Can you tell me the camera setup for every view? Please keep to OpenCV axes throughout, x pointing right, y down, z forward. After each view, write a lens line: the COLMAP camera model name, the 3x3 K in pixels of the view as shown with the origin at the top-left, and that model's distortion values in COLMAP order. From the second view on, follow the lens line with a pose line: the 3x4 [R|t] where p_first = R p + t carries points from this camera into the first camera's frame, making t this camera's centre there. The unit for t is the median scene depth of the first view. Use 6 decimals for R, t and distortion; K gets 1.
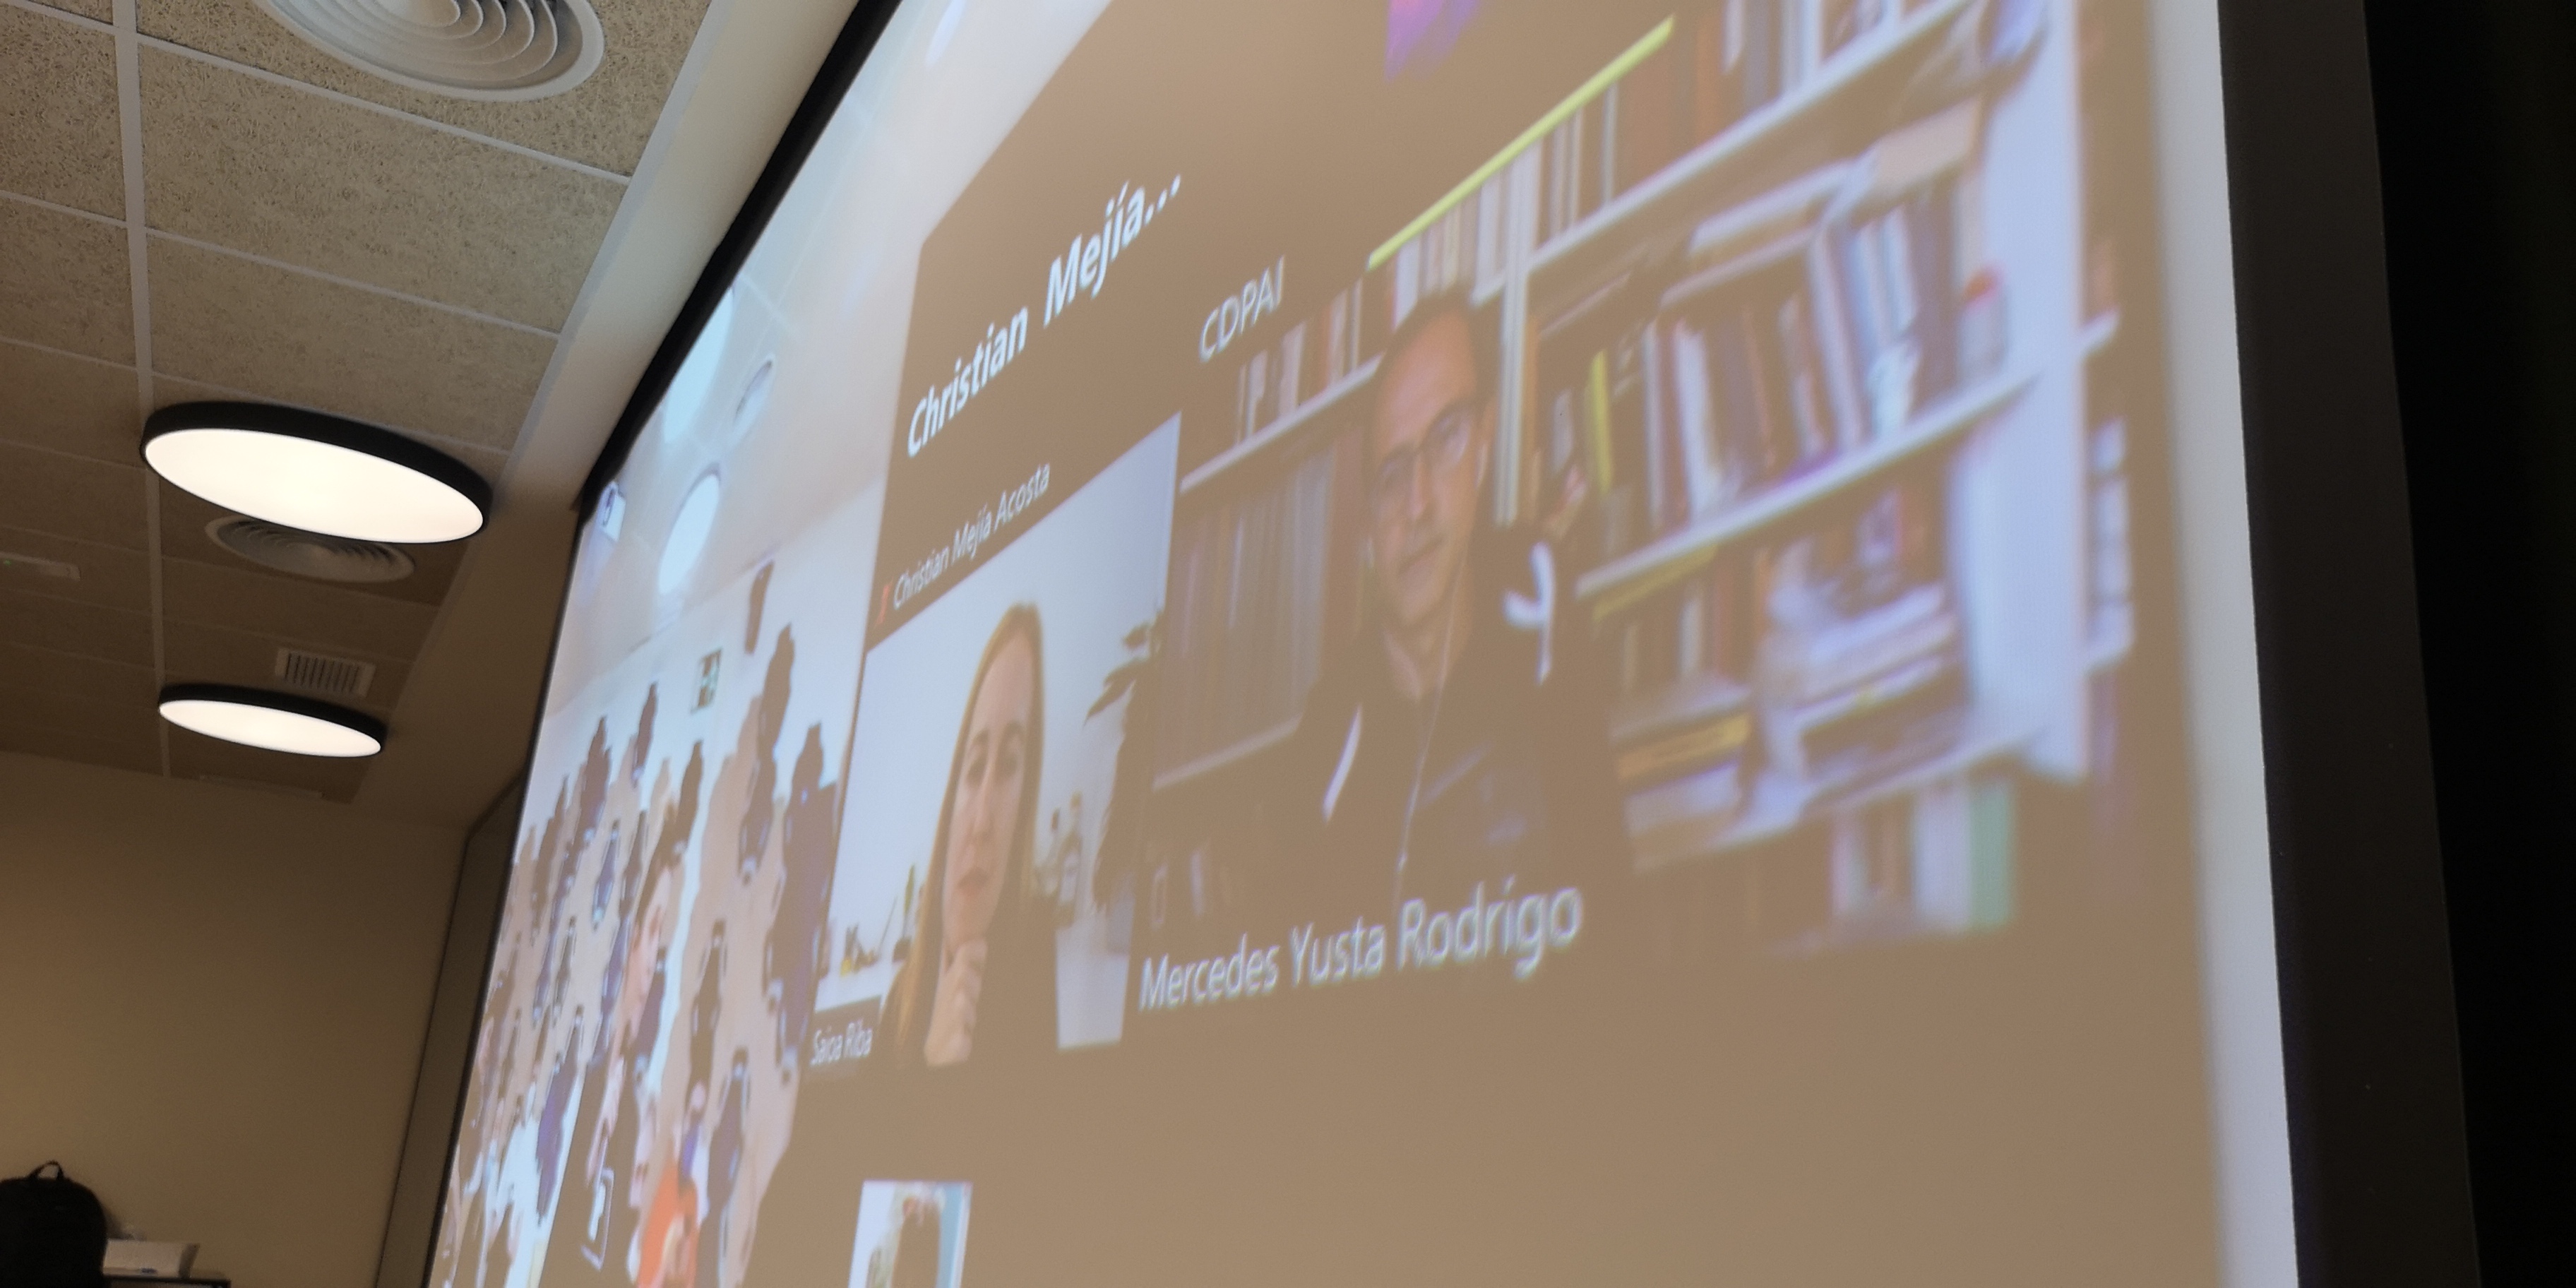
lens RADIAL K [[2029.3, 0, 1288.0], [0, 2029.3, 644.0], [0, 0, 1]] dist [0.059630, -0.084361]
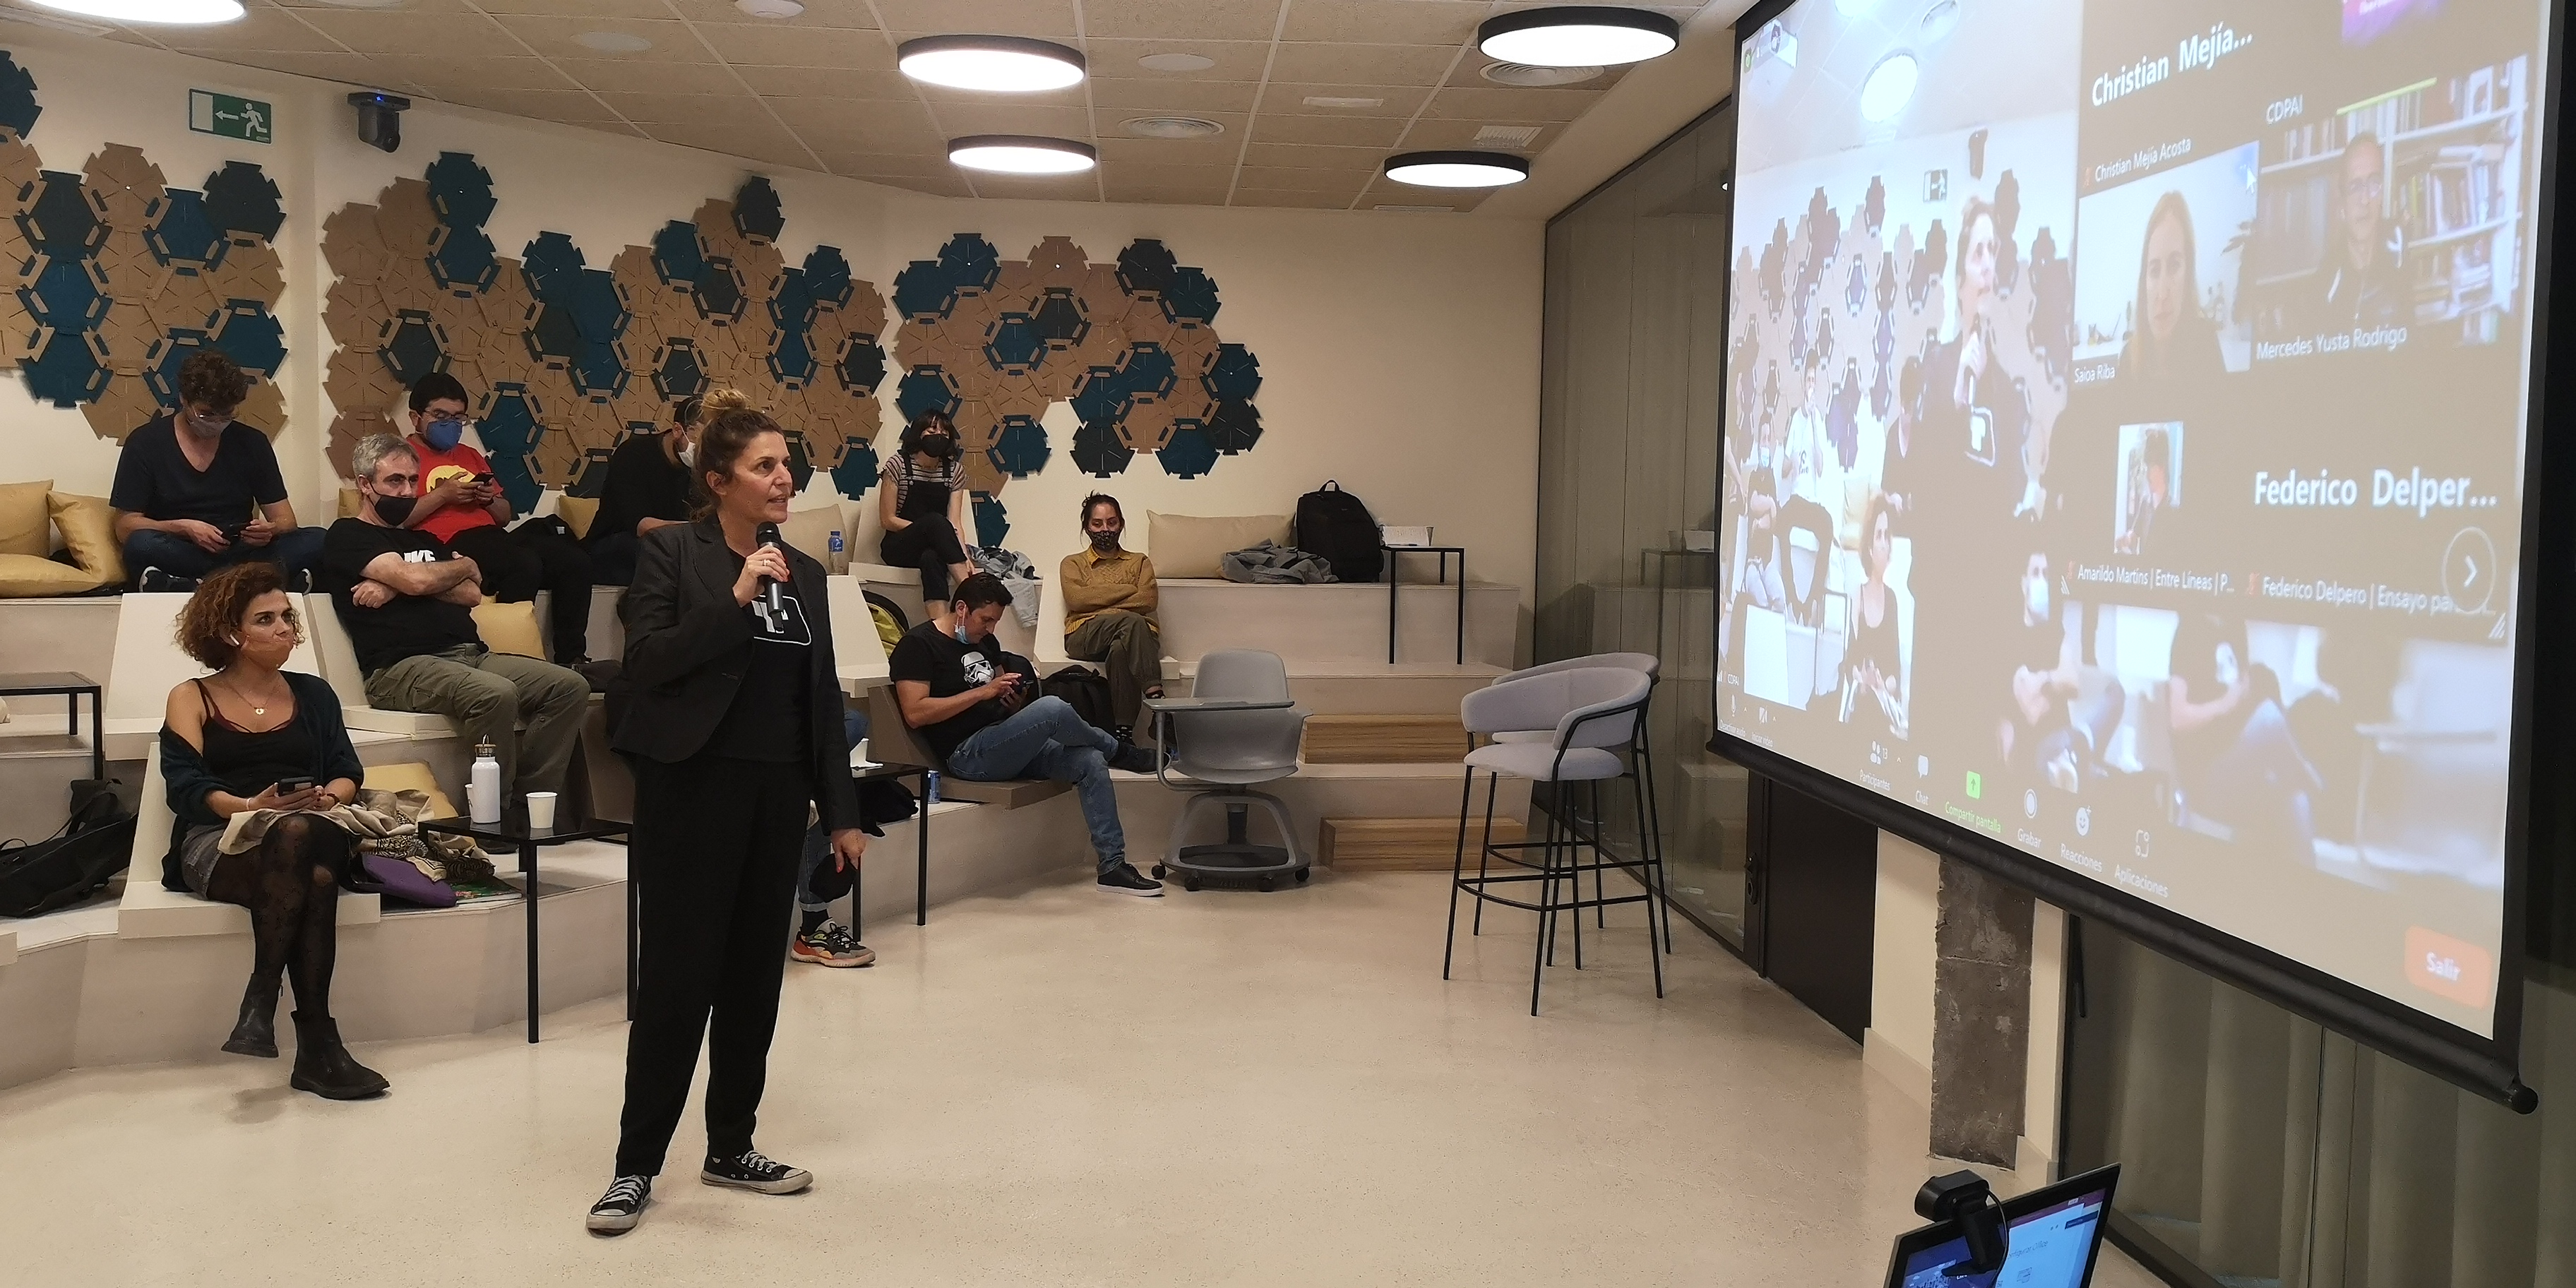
lens RADIAL K [[1991.7, 0, 1288.0], [0, 1991.7, 644.0], [0, 0, 1]] dist [0.003286, 0.000685]
pose [[0.903047, -0.034917, -0.428121, -0.131700], [0.177683, 0.937786, 0.298306, -0.622951], [0.391070, -0.345454, 0.853068, -2.475138]]
